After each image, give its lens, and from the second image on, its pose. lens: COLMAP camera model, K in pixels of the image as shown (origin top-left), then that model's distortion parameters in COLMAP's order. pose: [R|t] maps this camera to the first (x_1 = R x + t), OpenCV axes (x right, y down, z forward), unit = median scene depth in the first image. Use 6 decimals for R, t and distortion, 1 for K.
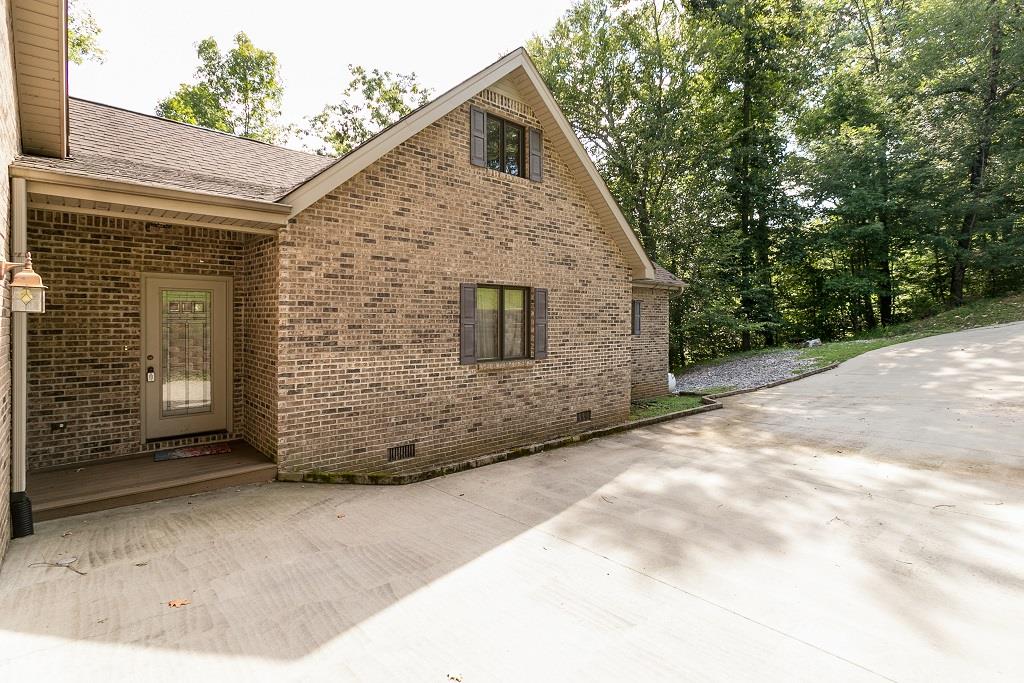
lens RADIAL K [[490.8, 0, 510.8], [0, 490.8, 323.3], [0, 0, 1]] dist [-0.000438, 0.000244]
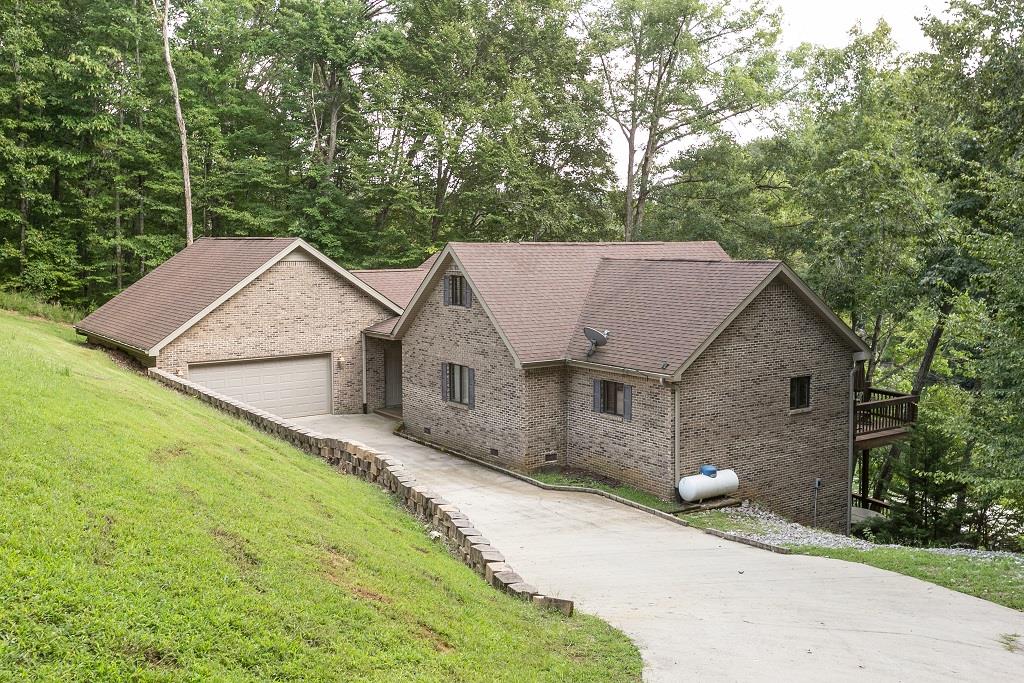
lens RADIAL K [[1001.2, 0, 512.7], [0, 1001.2, 341.3], [0, 0, 1]] dist [0.013796, 0.006094]
pose [[-0.122785, 0.108534, -0.986481, 3.751472], [0.000340, 0.994007, 0.109320, -0.586962], [0.992433, 0.013088, -0.122085, 1.676131]]
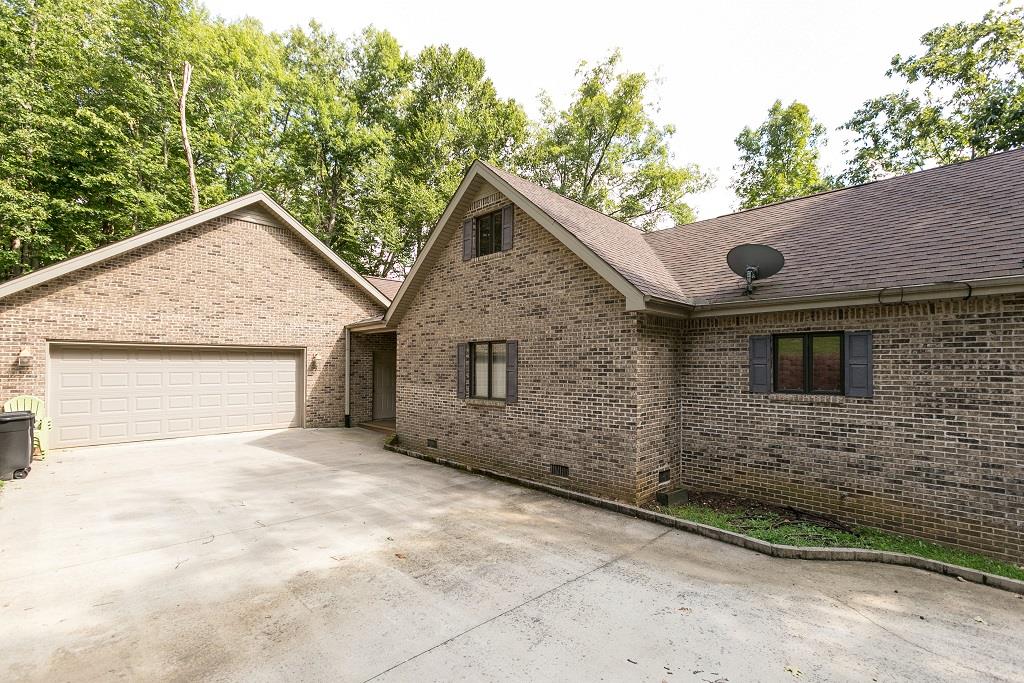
lens RADIAL K [[458.2, 0, 509.2], [0, 458.2, 359.5], [0, 0, 1]] dist [-0.002229, 0.008047]
pose [[0.046084, -0.012951, -0.998854, 1.196256], [-0.004766, 0.999902, -0.013185, -0.013368], [0.998926, 0.005368, 0.046018, 1.004092]]
